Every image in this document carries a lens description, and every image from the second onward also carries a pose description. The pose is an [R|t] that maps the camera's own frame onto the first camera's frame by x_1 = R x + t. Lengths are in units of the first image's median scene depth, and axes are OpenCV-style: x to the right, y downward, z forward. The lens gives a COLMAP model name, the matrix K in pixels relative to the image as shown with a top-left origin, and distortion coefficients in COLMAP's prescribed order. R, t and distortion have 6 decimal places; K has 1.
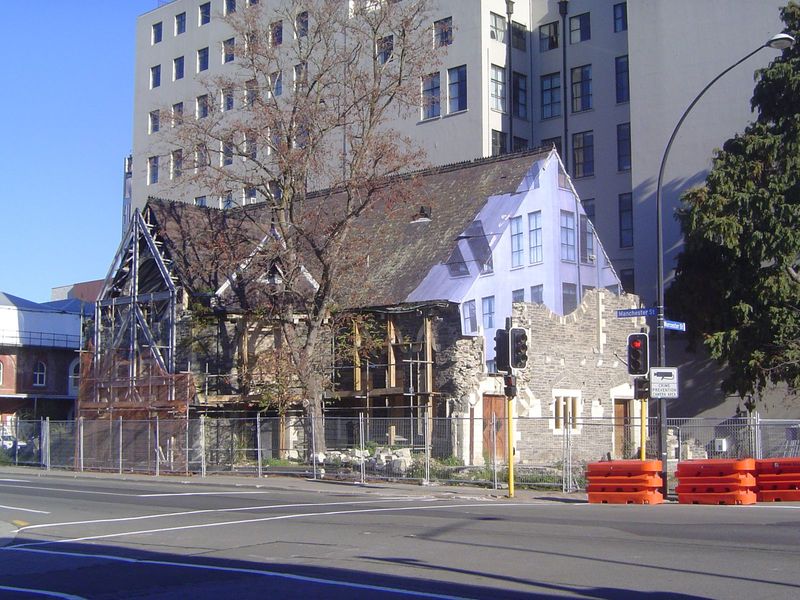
lens RADIAL K [[1193.0, 0, 399.8], [0, 1193.0, 299.8], [0, 0, 1]] dist [-0.091885, 0.000000]
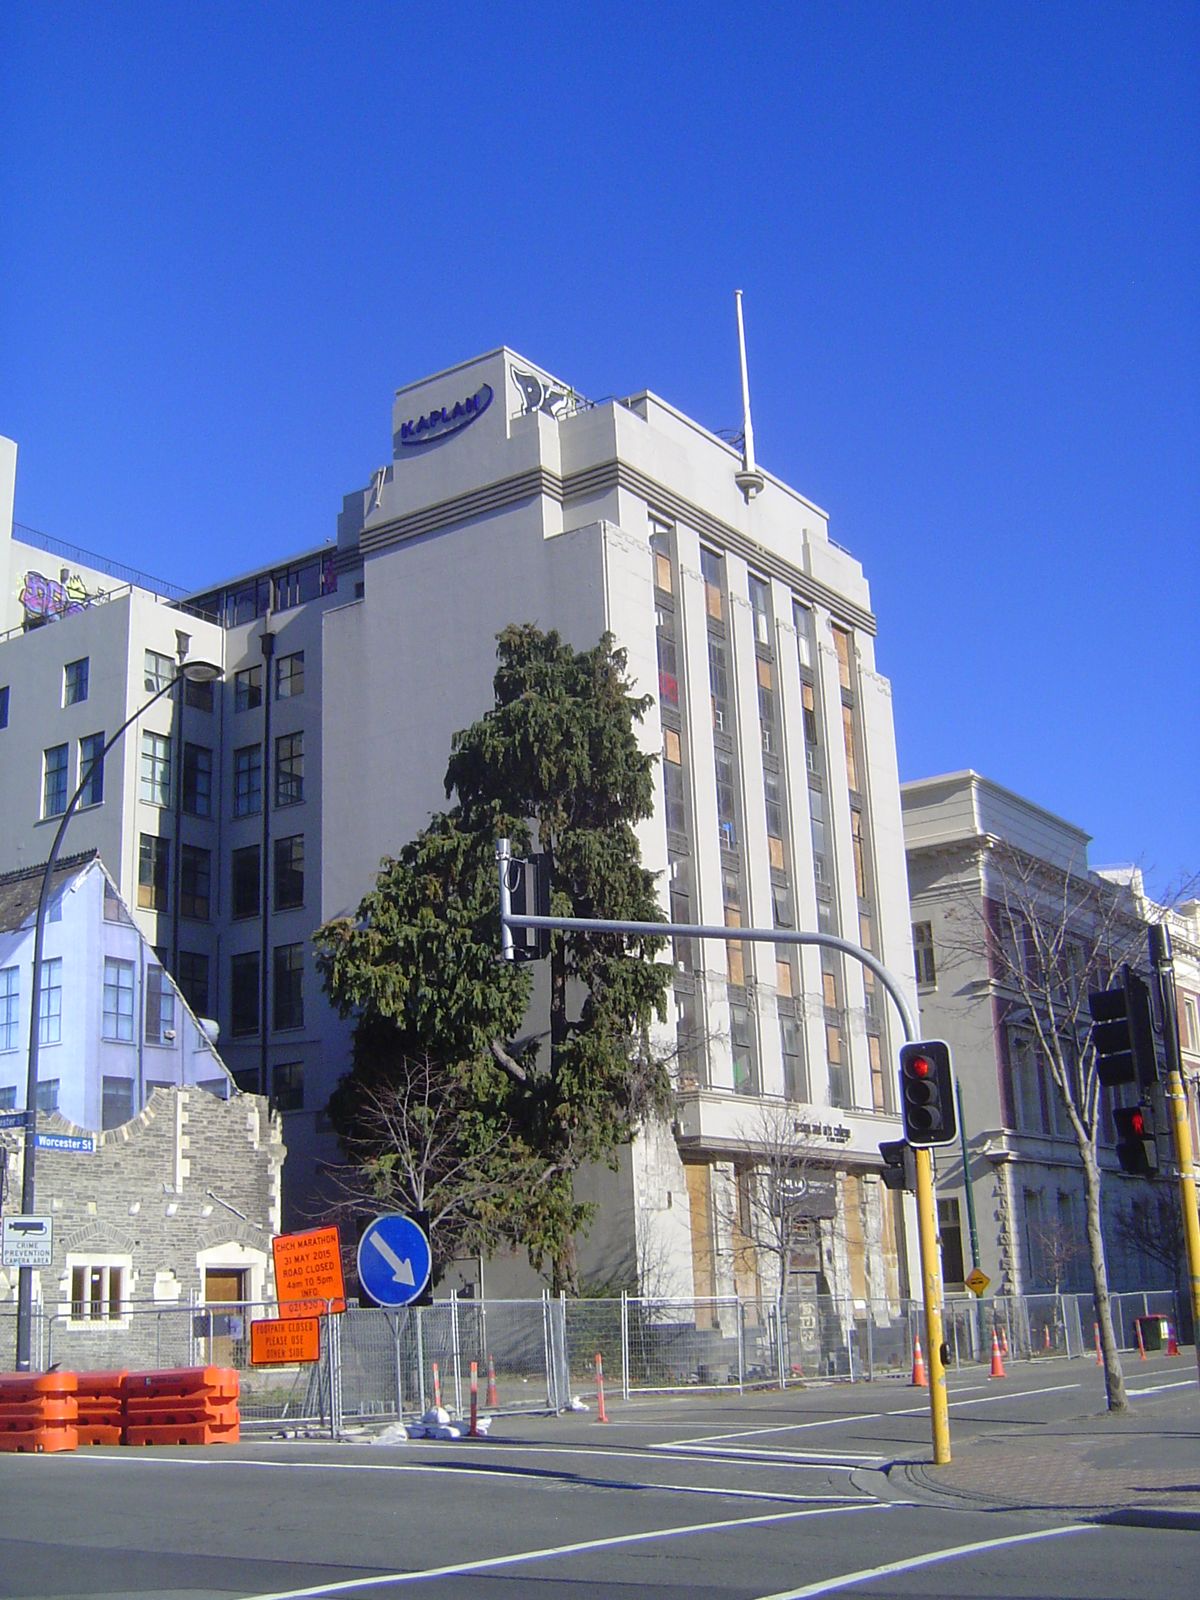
lens RADIAL K [[1844.6, 0, 599.2], [0, 1844.6, 802.9], [0, 0, 1]] dist [-0.128315, 0.000000]
pose [[0.990225, -0.000027, 0.139479, 0.252281], [0.023135, 0.986179, -0.164058, 0.006291], [-0.137547, 0.165681, 0.976540, 0.033172]]
